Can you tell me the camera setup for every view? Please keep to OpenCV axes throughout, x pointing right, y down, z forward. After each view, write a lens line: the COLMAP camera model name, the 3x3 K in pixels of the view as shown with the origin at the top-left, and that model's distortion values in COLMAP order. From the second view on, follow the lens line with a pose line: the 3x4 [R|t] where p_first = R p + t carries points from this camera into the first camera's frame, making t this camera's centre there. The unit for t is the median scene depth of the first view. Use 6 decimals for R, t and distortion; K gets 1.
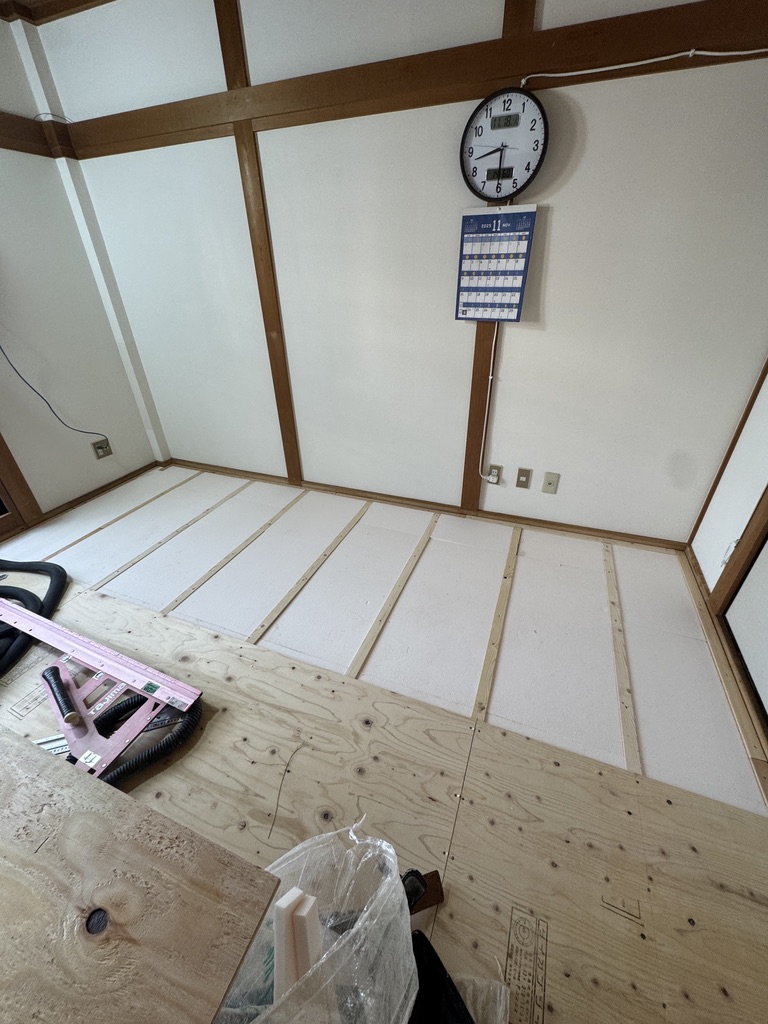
lens RADIAL K [[408.9, 0, 381.7], [0, 408.9, 514.0], [0, 0, 1]] dist [0.000430, 0.000321]
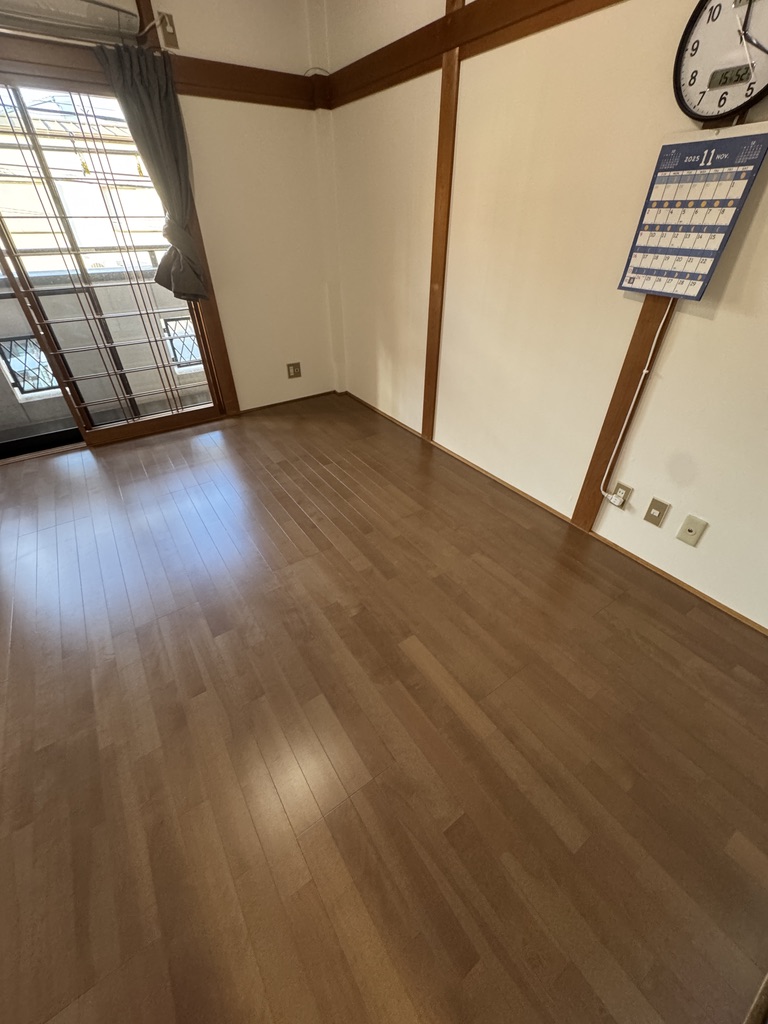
lens RADIAL K [[408.9, 0, 381.0], [0, 408.9, 510.2], [0, 0, 1]] dist [0.000430, 0.000321]
pose [[0.824261, 0.344910, -0.449033, 0.330097], [-0.305389, 0.938623, 0.160390, -0.070841], [0.476793, 0.004927, 0.879002, 0.106468]]
